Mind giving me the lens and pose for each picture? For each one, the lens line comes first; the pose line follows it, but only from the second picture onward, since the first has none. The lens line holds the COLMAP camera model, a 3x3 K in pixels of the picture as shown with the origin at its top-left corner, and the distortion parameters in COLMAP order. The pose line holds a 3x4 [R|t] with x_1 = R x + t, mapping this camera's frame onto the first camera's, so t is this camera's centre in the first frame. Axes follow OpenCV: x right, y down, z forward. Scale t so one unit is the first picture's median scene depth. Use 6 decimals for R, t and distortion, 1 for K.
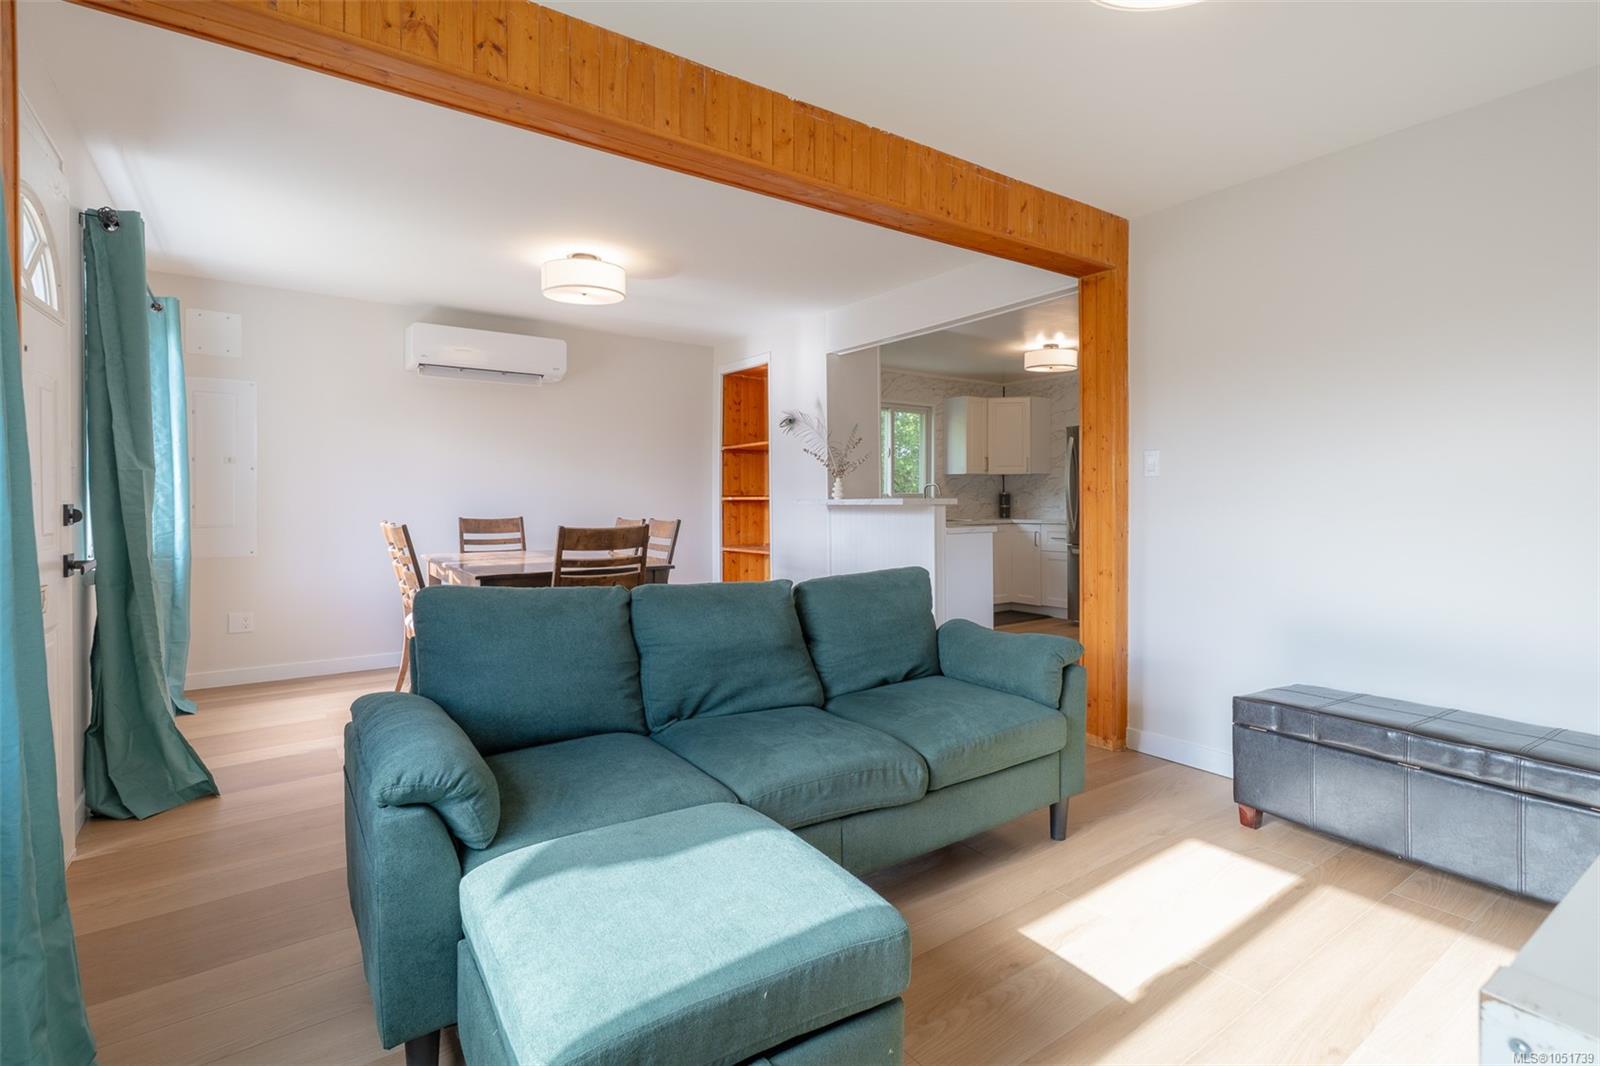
lens RADIAL K [[748.9, 0, 802.0], [0, 748.9, 494.9], [0, 0, 1]] dist [0.000207, -0.000010]
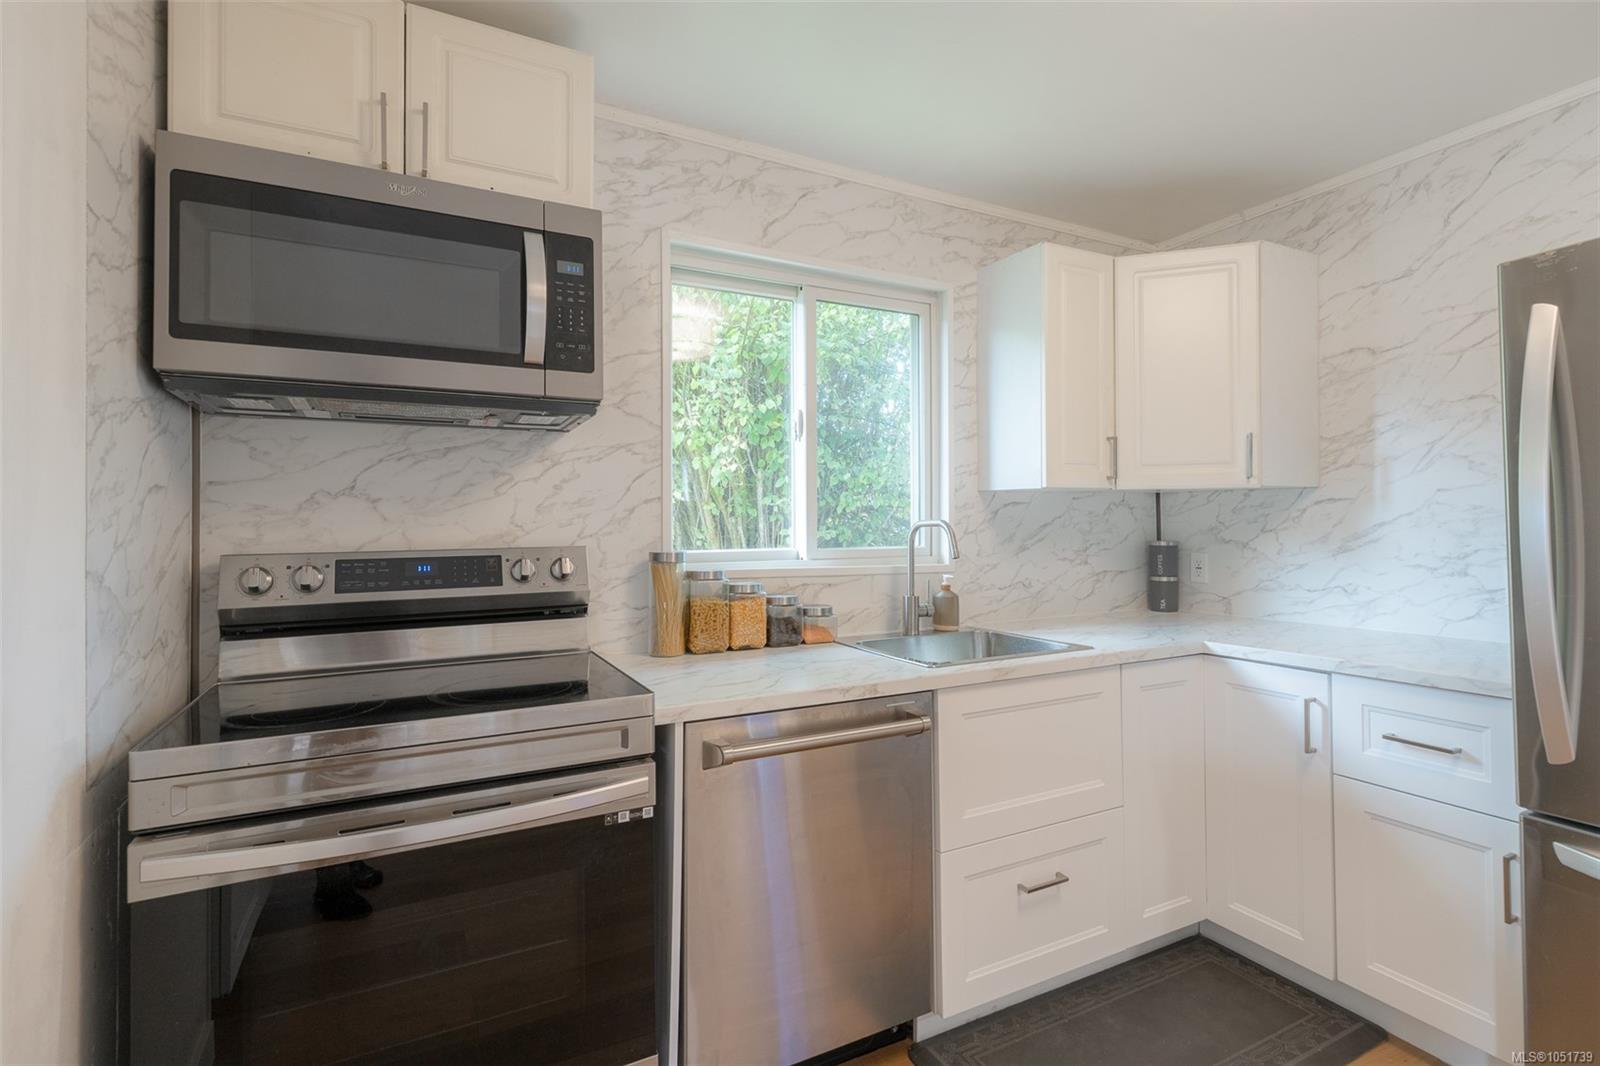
lens RADIAL K [[758.8, 0, 799.6], [0, 758.8, 514.7], [0, 0, 1]] dist [0.000811, -0.000044]
pose [[0.991324, -0.004203, -0.131371, 0.154216], [0.003580, 0.999981, -0.004980, -0.015370], [0.131390, 0.004467, 0.991321, 0.652119]]
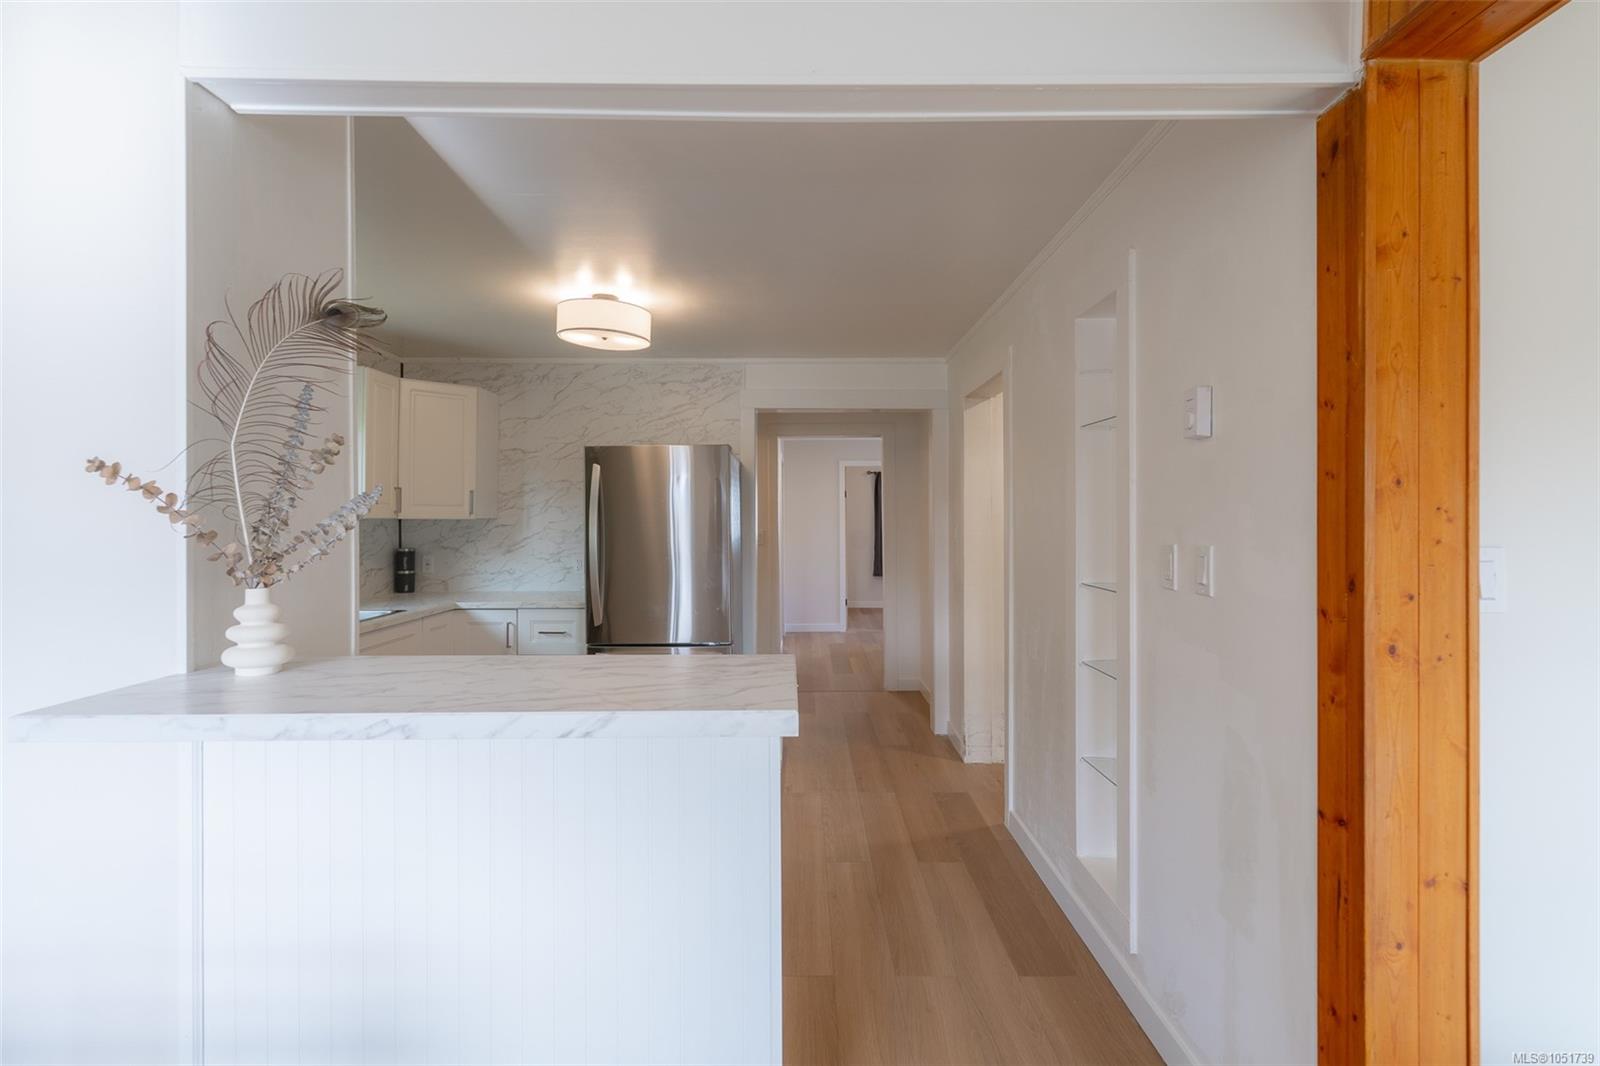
lens RADIAL K [[758.8, 0, 799.6], [0, 758.8, 514.7], [0, 0, 1]] dist [0.000811, -0.000044]
pose [[0.569886, 0.011215, 0.821647, -0.035153], [-0.010426, 0.999925, -0.006417, -0.029803], [-0.821658, -0.004909, 0.569960, 0.450594]]
